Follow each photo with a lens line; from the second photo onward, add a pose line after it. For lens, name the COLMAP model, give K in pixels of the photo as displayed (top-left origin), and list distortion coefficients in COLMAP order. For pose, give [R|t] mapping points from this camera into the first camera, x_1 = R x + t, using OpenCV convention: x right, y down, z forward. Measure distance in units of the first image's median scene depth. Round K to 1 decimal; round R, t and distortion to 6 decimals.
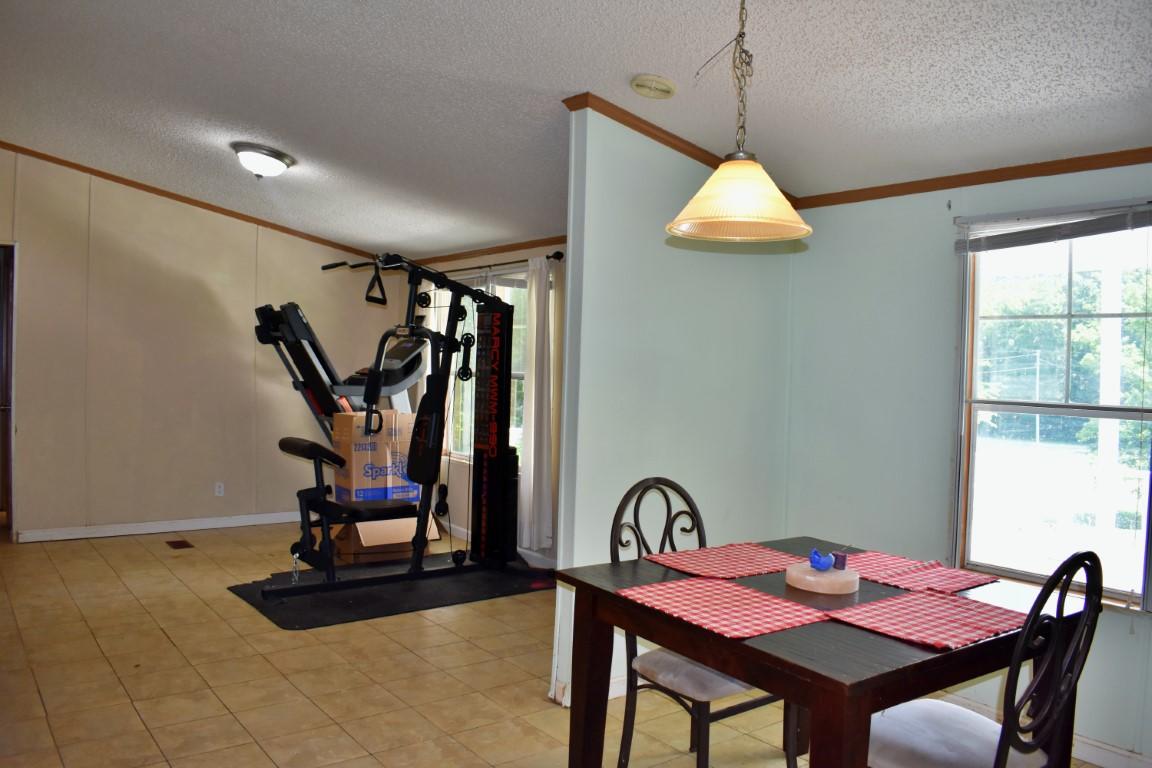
lens RADIAL K [[944.8, 0, 575.1], [0, 944.8, 382.8], [0, 0, 1]] dist [-0.091005, 0.010518]
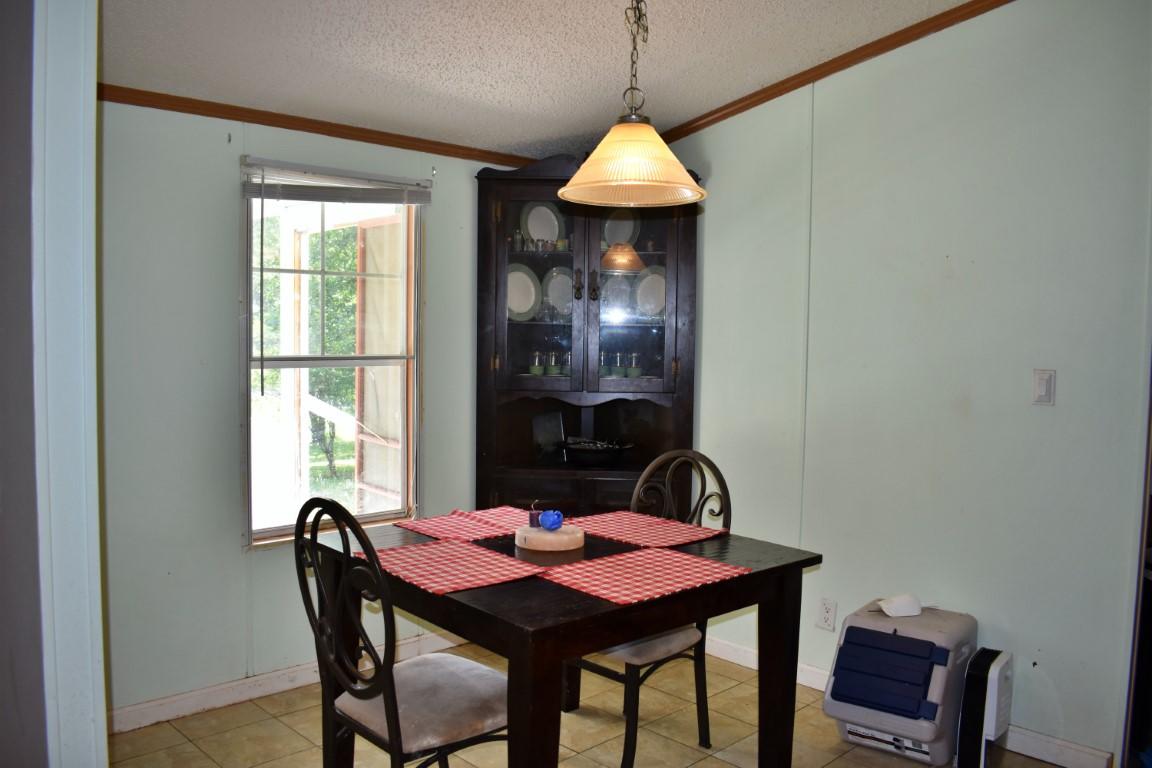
lens RADIAL K [[944.8, 0, 575.2], [0, 944.8, 384.3], [0, 0, 1]] dist [-0.091005, 0.010518]
pose [[-0.145459, -0.085984, 0.985621, -0.578123], [0.010285, 0.996031, 0.088410, -0.037217], [-0.989311, 0.022997, -0.143997, 0.874513]]
